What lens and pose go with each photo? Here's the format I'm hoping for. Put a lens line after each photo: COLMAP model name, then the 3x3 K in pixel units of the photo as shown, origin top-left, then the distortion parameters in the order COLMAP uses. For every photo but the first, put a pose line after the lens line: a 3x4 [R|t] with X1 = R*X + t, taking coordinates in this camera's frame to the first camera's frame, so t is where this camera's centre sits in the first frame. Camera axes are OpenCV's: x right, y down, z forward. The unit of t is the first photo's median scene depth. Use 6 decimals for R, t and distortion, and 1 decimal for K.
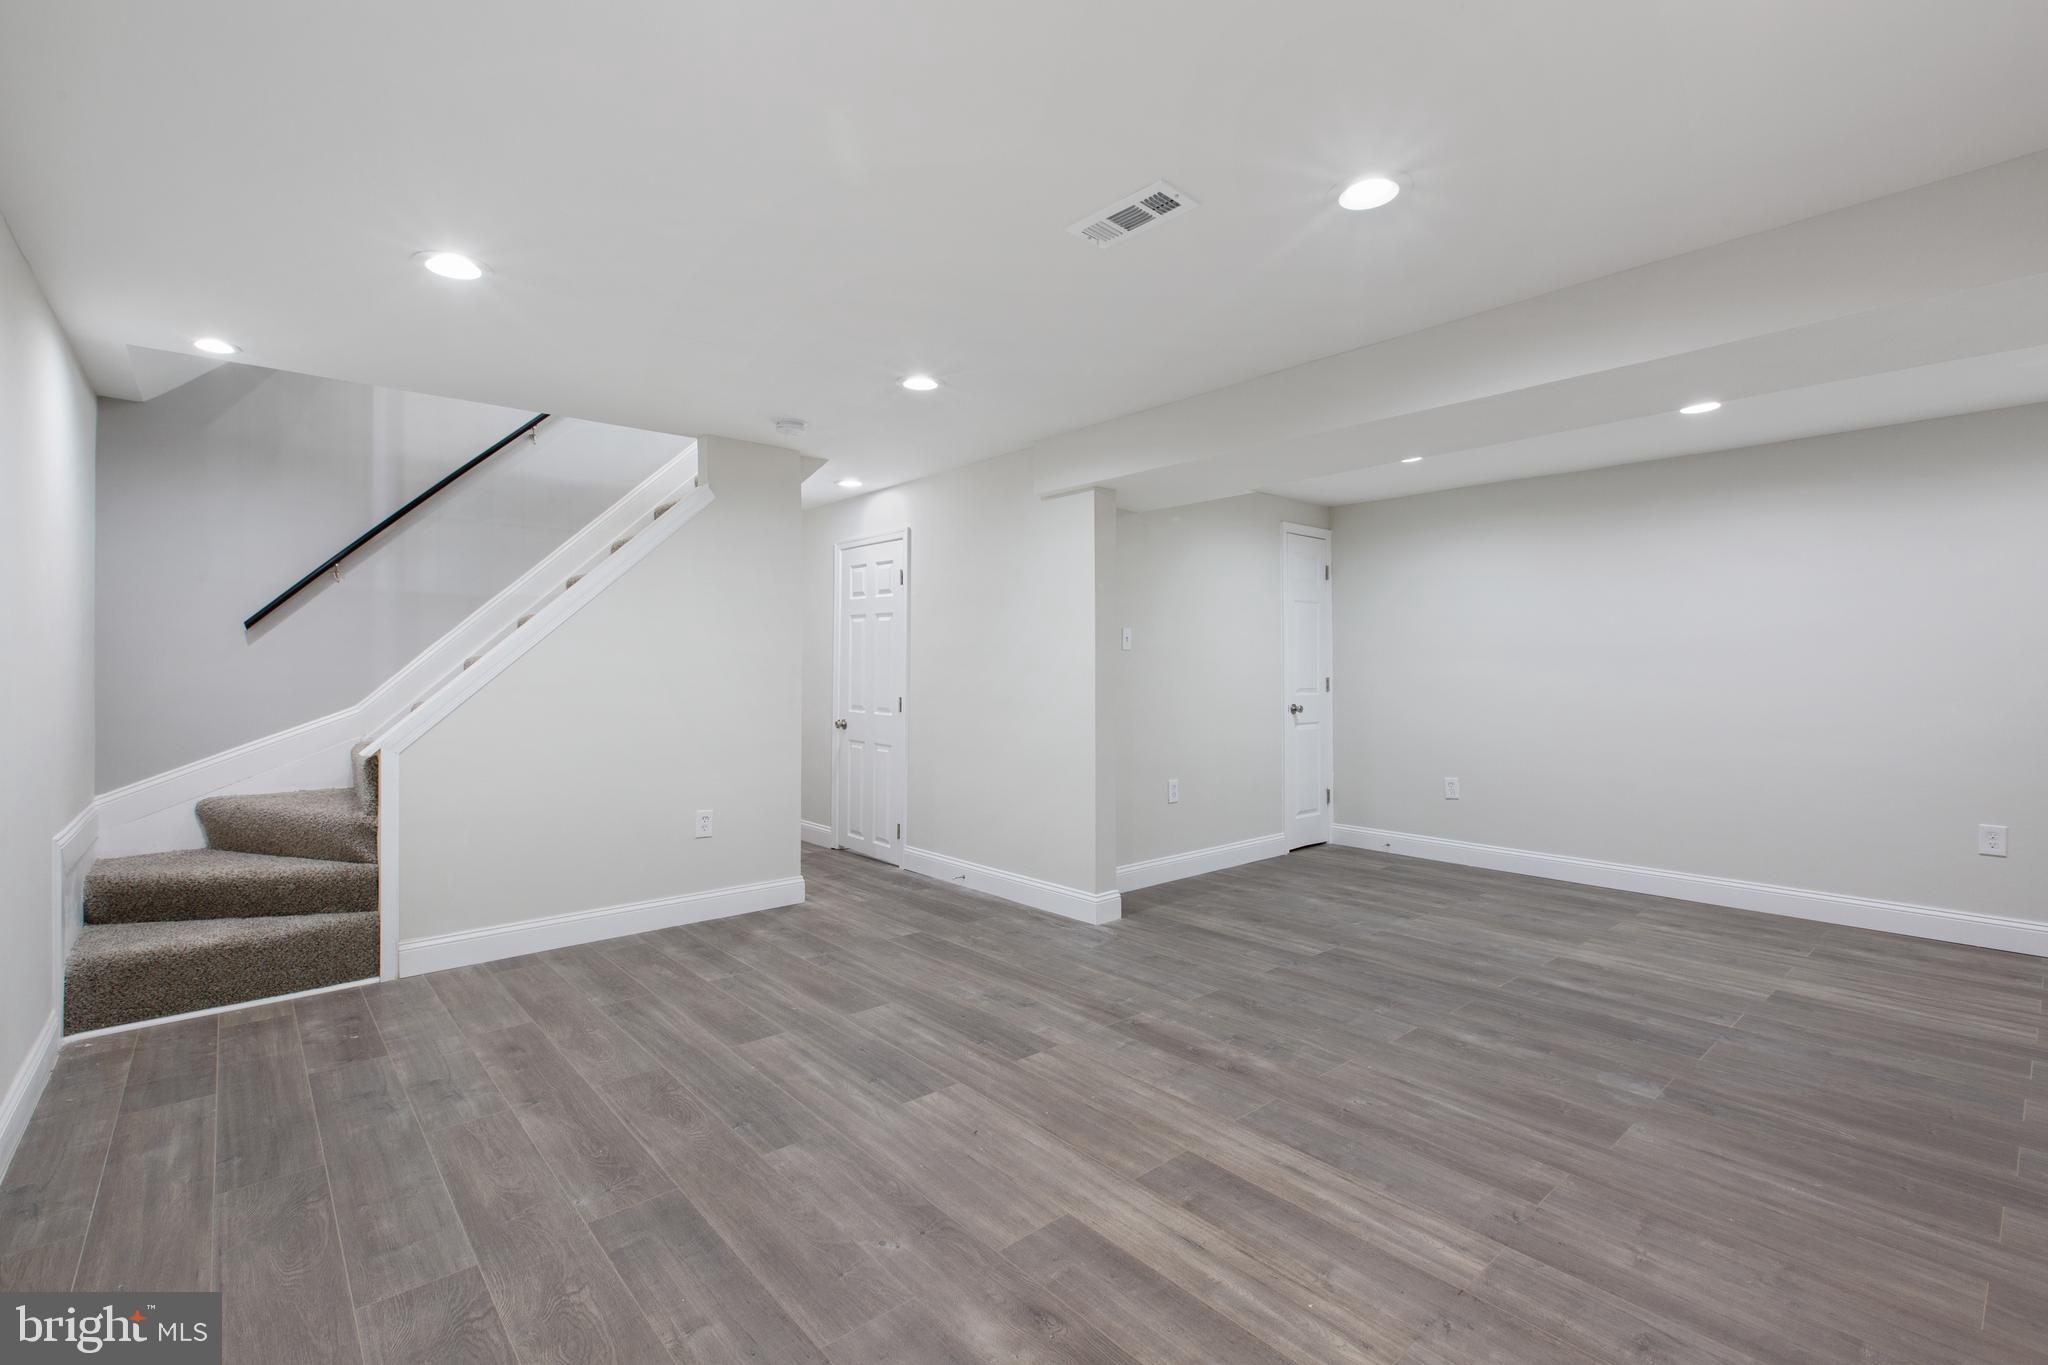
lens RADIAL K [[908.5, 0, 1019.6], [0, 908.5, 675.5], [0, 0, 1]] dist [-0.000185, -0.000219]
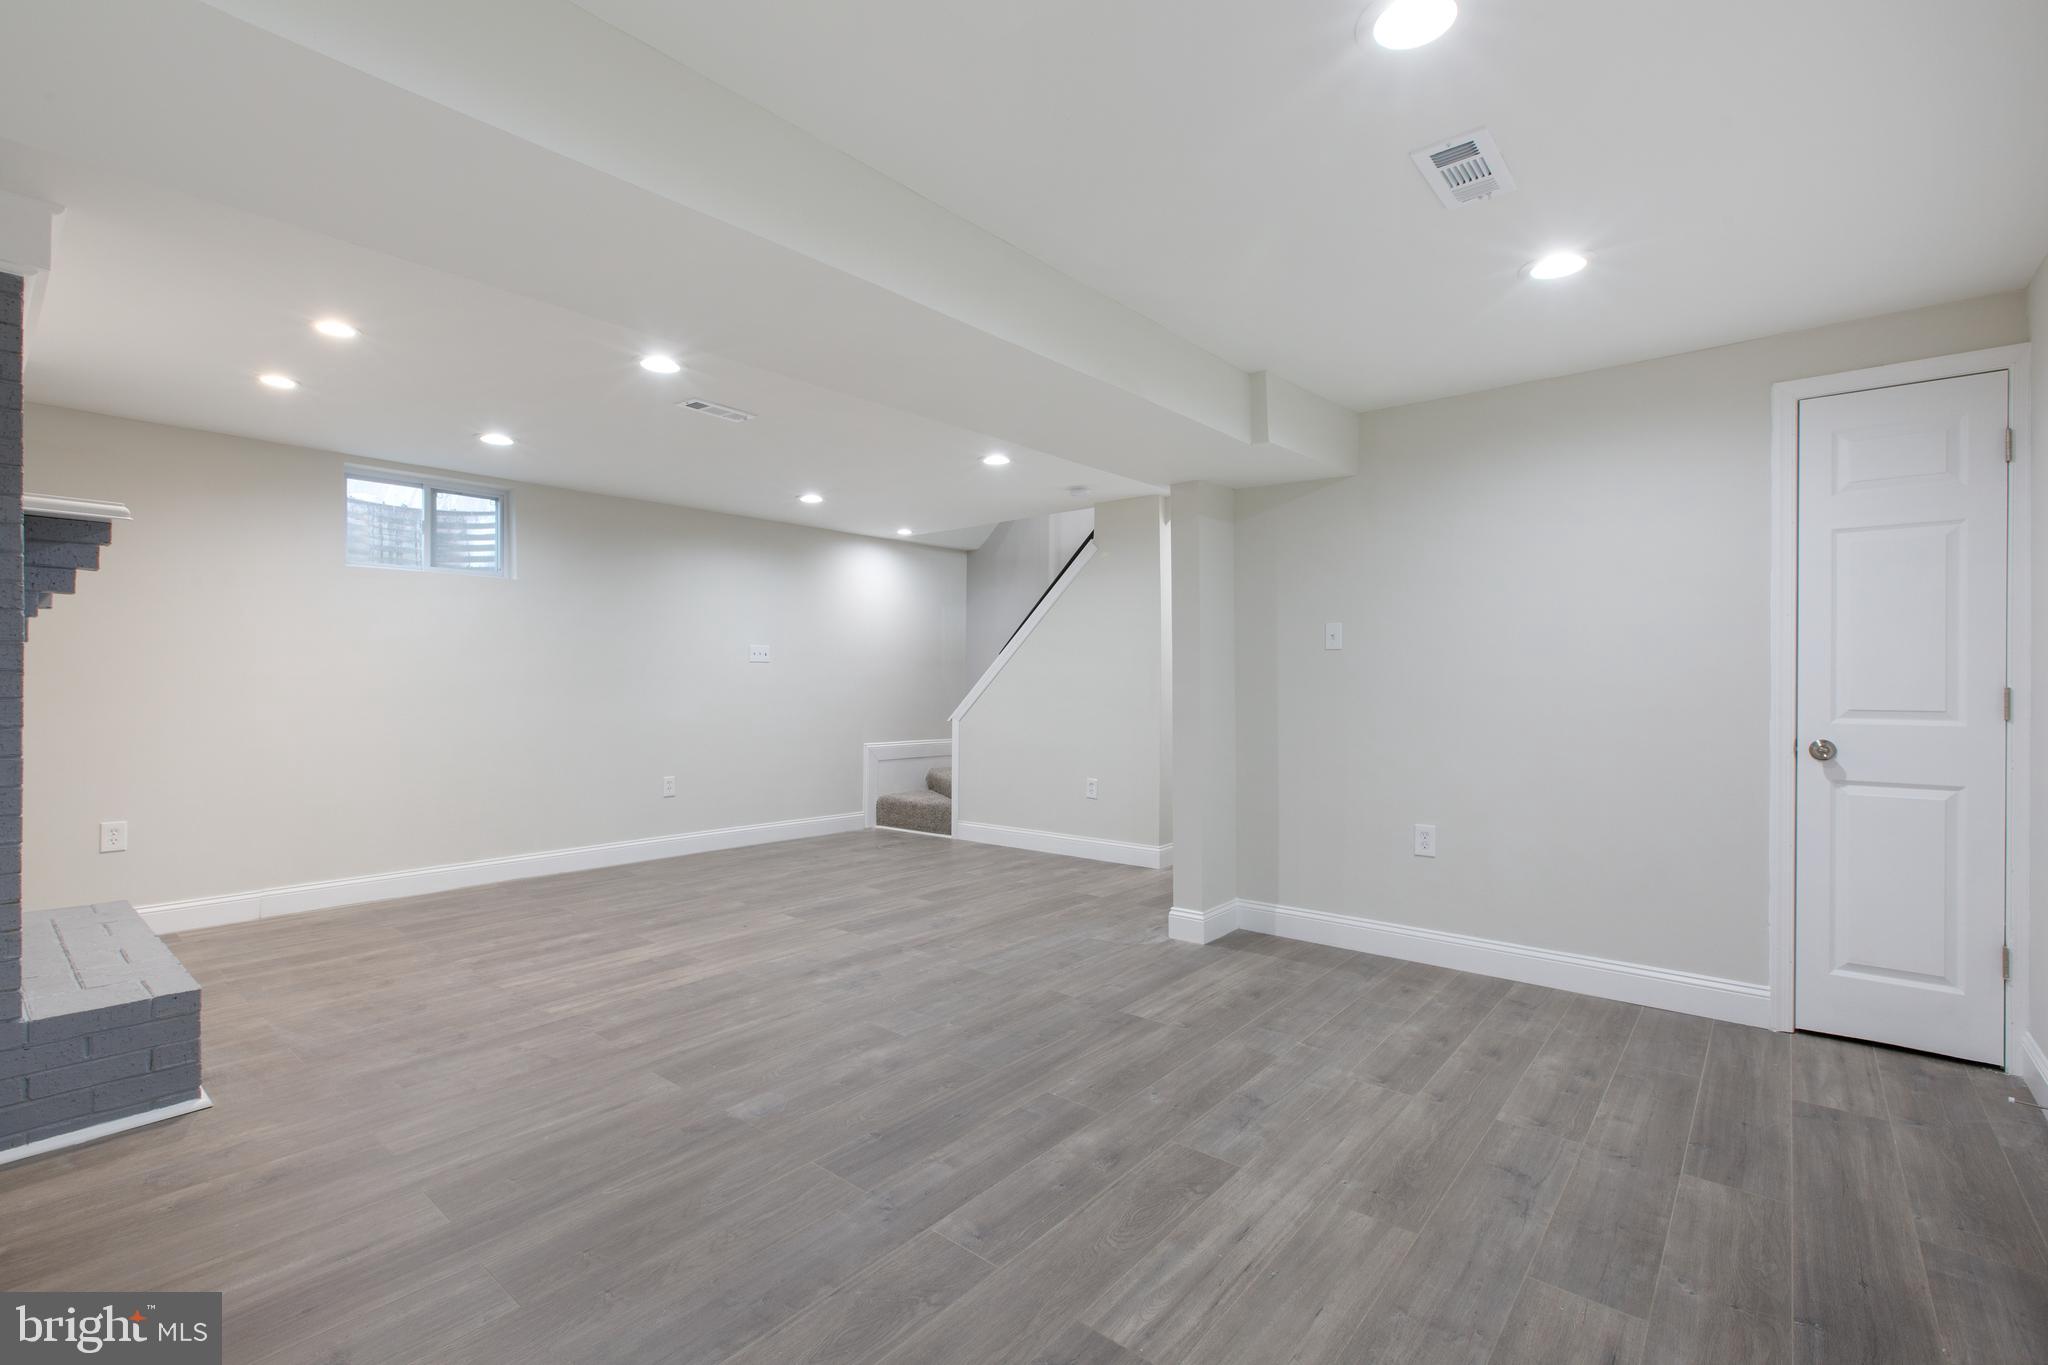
lens RADIAL K [[913.8, 0, 1018.6], [0, 913.8, 685.9], [0, 0, 1]] dist [0.000163, 0.000242]
pose [[0.156477, 0.004690, -0.987670, 1.562888], [-0.005067, 0.999979, 0.003946, 0.004461], [0.987669, 0.004387, 0.156498, 1.052517]]
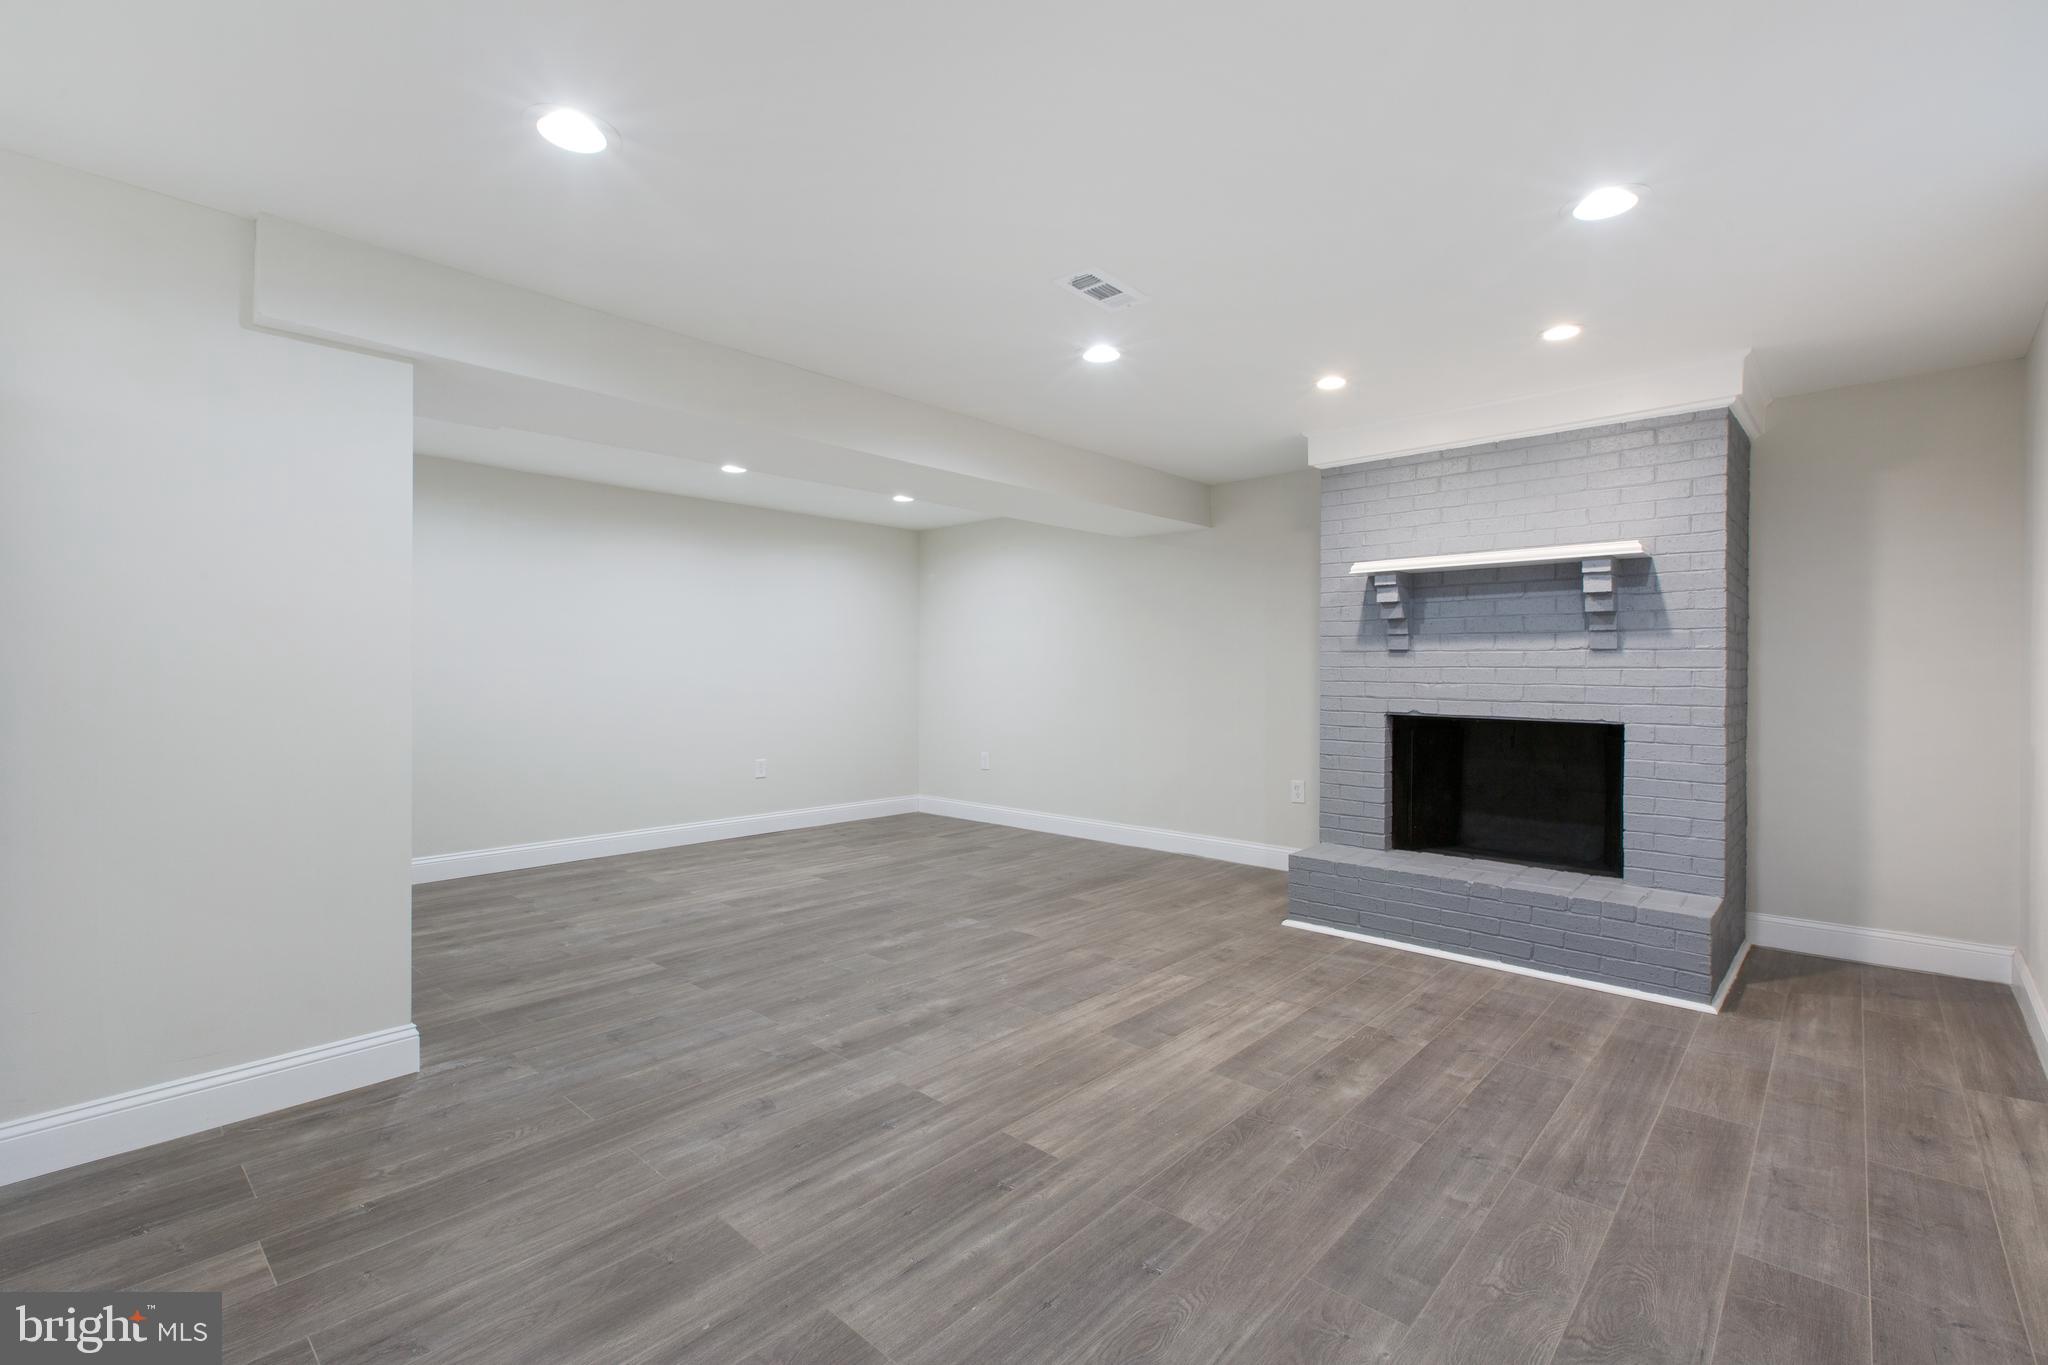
lens RADIAL K [[908.5, 0, 1019.6], [0, 908.5, 675.5], [0, 0, 1]] dist [-0.000185, -0.000219]
pose [[-0.114046, -0.006802, 0.993452, -0.880850], [0.000668, 0.999976, 0.006923, 0.001772], [-0.993475, 0.001453, -0.114038, 1.015957]]
